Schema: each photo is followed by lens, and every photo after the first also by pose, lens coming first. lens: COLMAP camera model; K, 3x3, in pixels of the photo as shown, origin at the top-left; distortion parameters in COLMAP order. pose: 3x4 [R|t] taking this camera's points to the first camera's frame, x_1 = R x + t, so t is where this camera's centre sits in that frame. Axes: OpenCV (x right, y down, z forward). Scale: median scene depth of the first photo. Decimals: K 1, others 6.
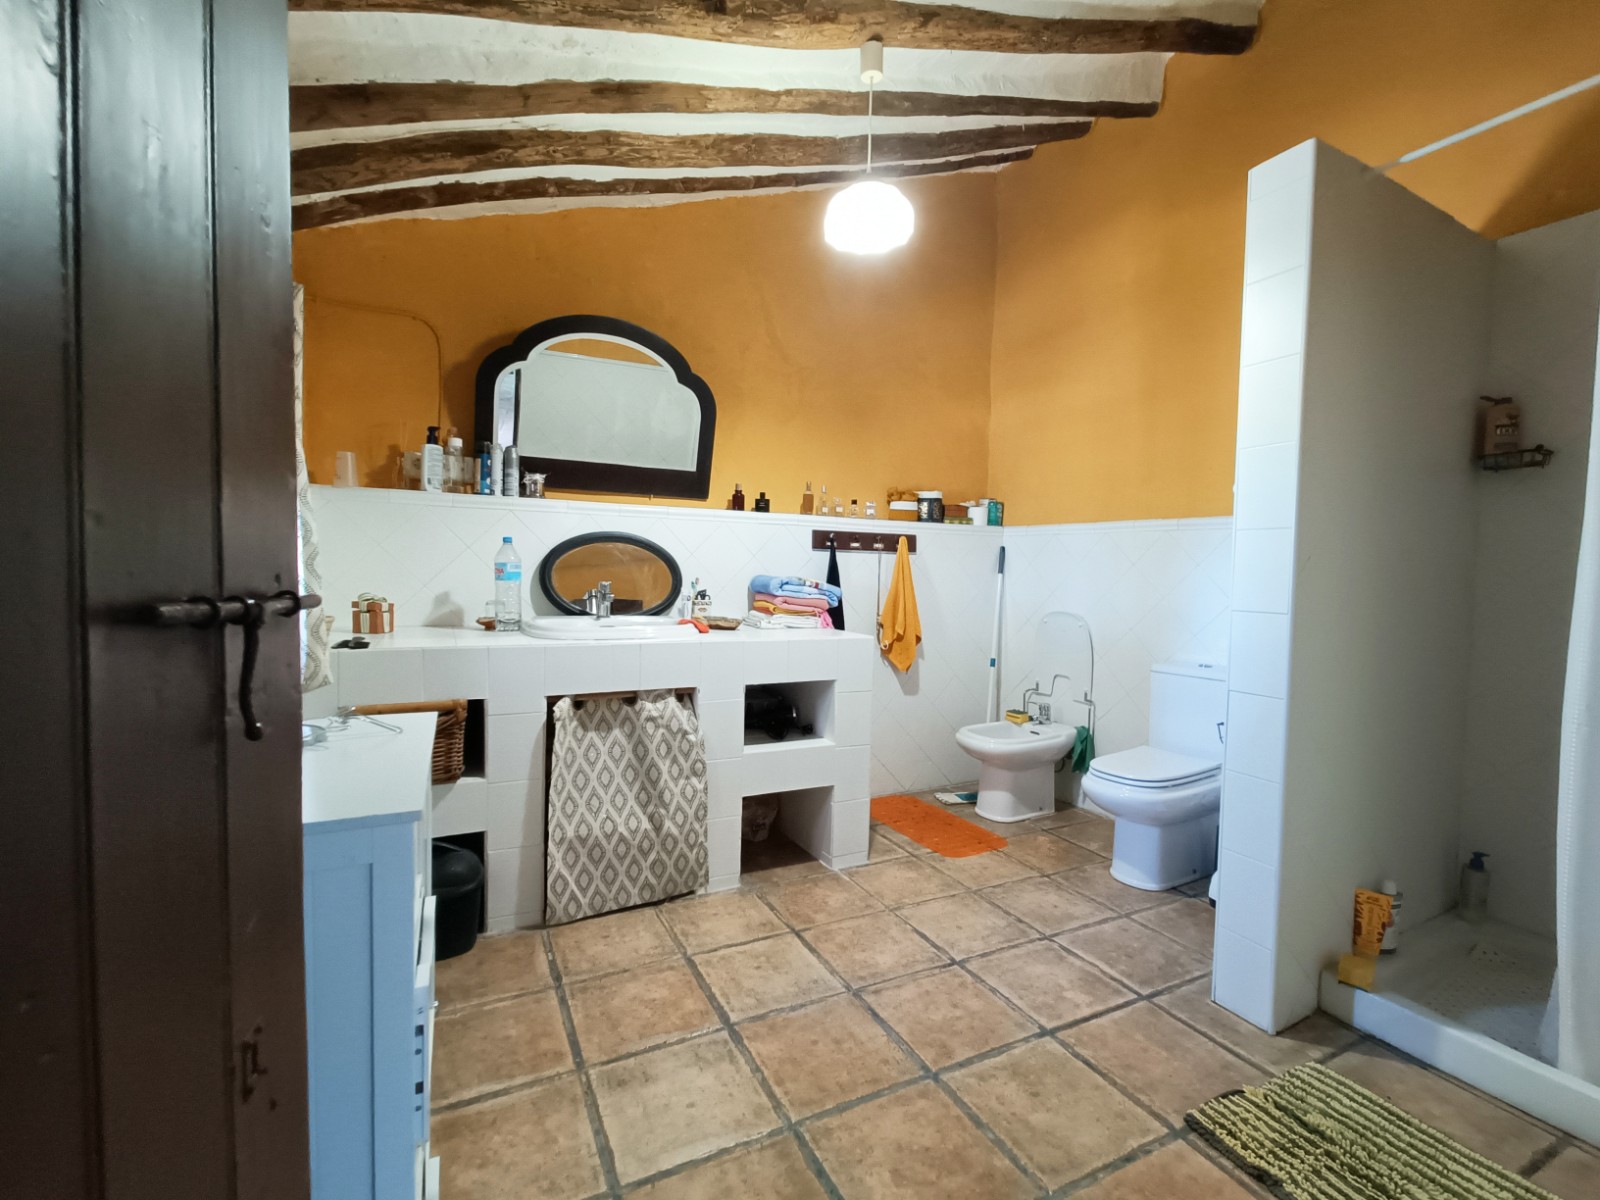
lens RADIAL K [[716.7, 0, 805.8], [0, 716.7, 598.7], [0, 0, 1]] dist [0.004588, -0.002664]
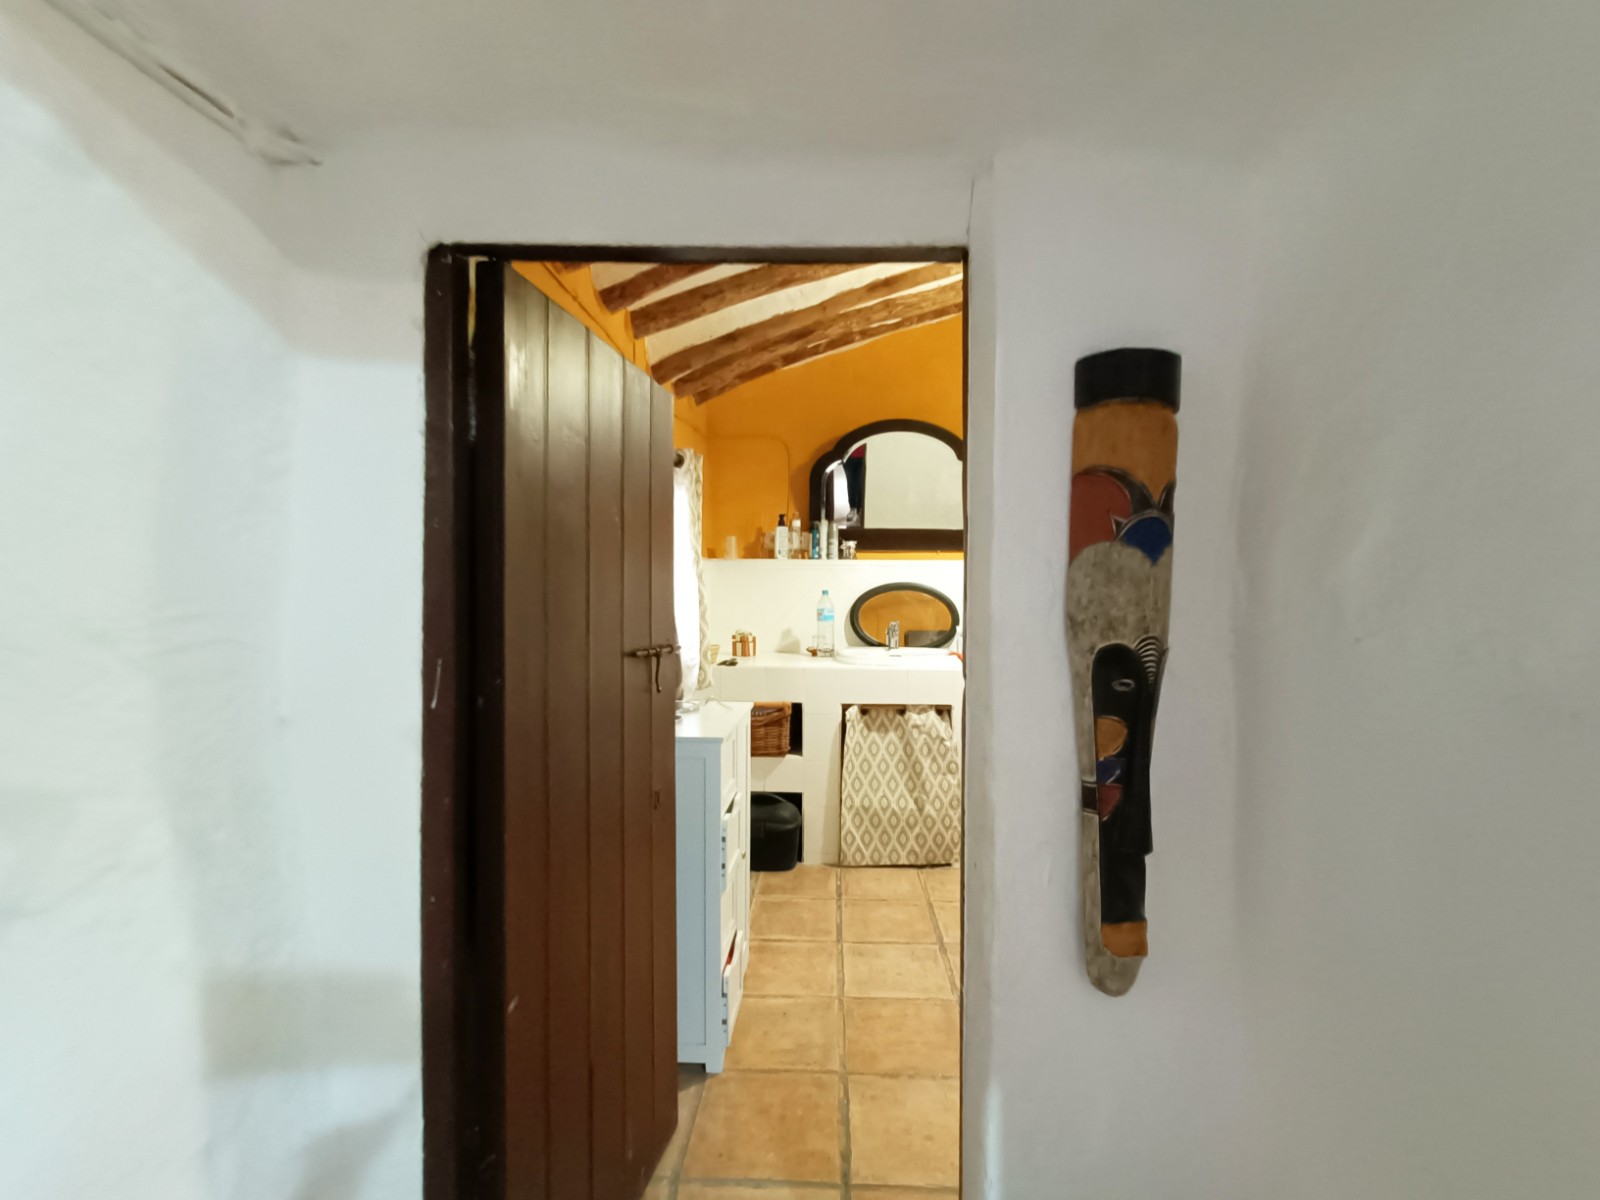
lens RADIAL K [[716.7, 0, 806.5], [0, 716.7, 608.0], [0, 0, 1]] dist [0.004588, -0.002664]
pose [[0.877622, -0.003307, -0.479341, 0.242673], [-0.008504, 0.999711, -0.022466, -0.020675], [0.479277, 0.023793, 0.877341, -0.270420]]
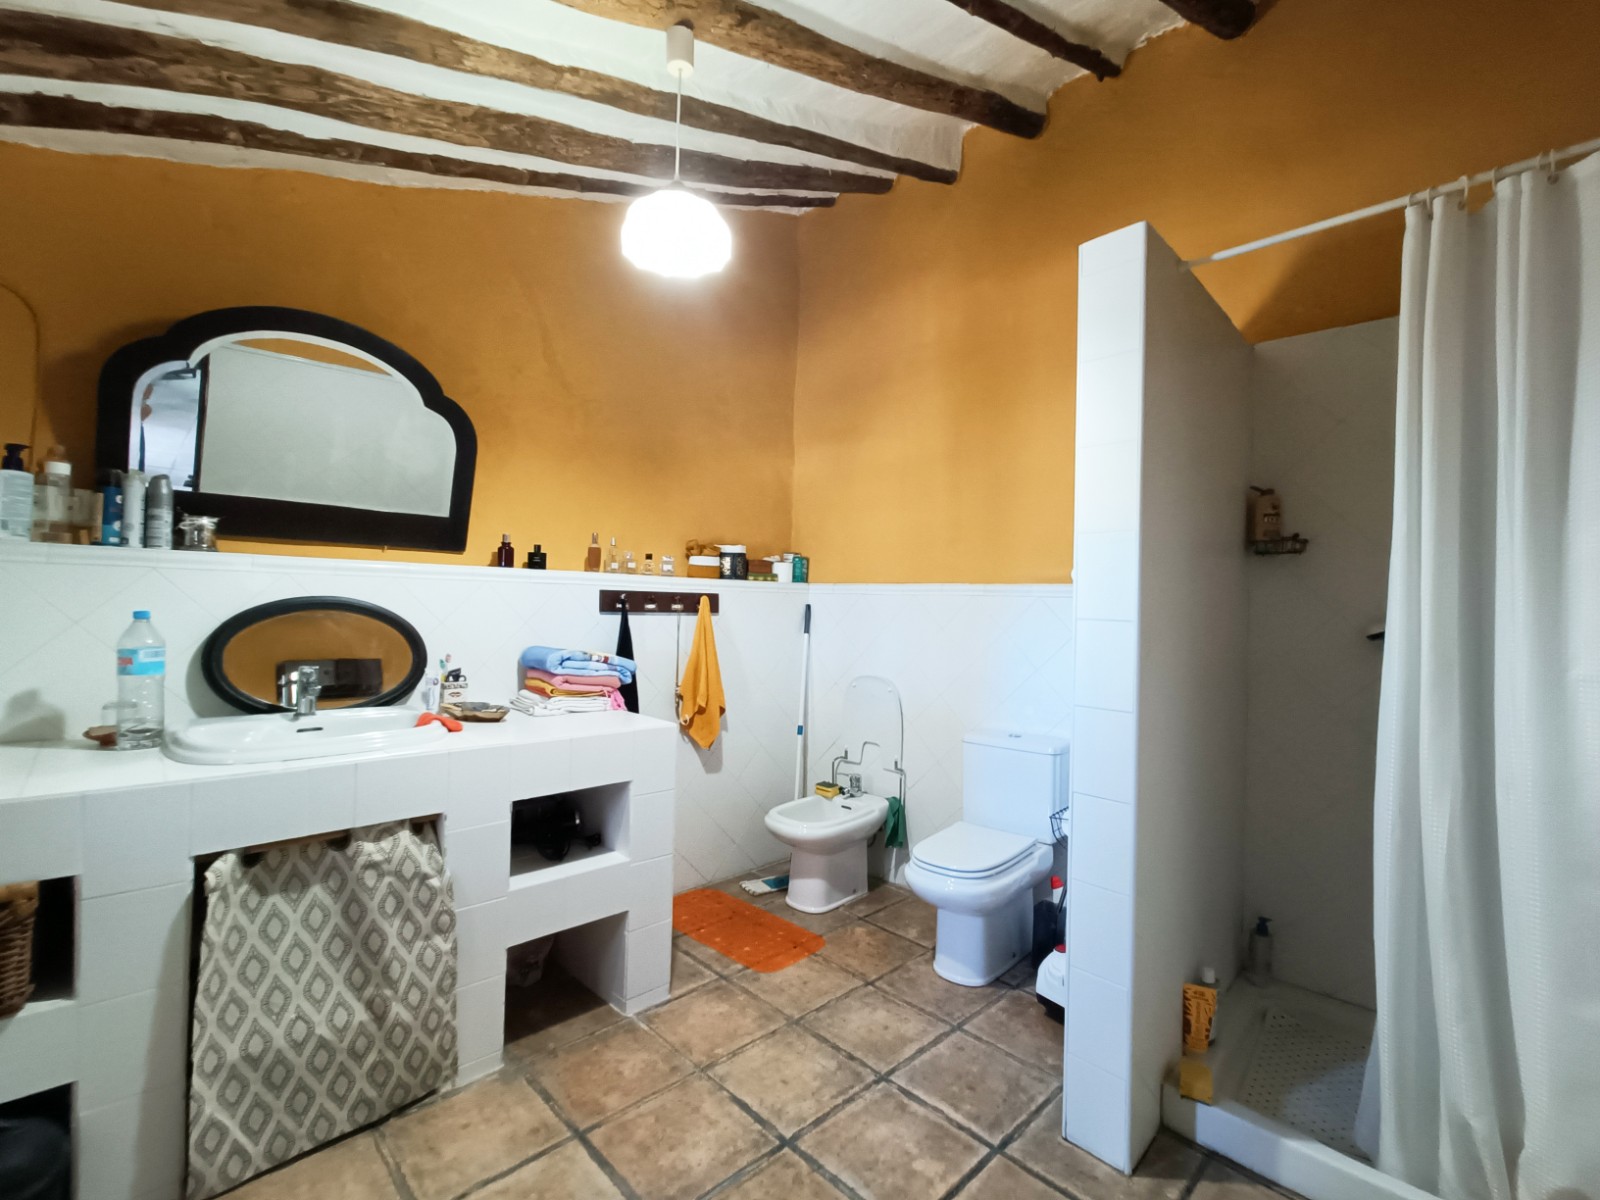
lens RADIAL K [[716.7, 0, 807.9], [0, 716.7, 600.7], [0, 0, 1]] dist [0.004588, -0.002664]
pose [[0.954836, 0.002811, 0.297119, -0.010390], [0.008935, 0.999231, -0.038168, -0.068165], [-0.296998, 0.039099, 0.954077, 0.161361]]
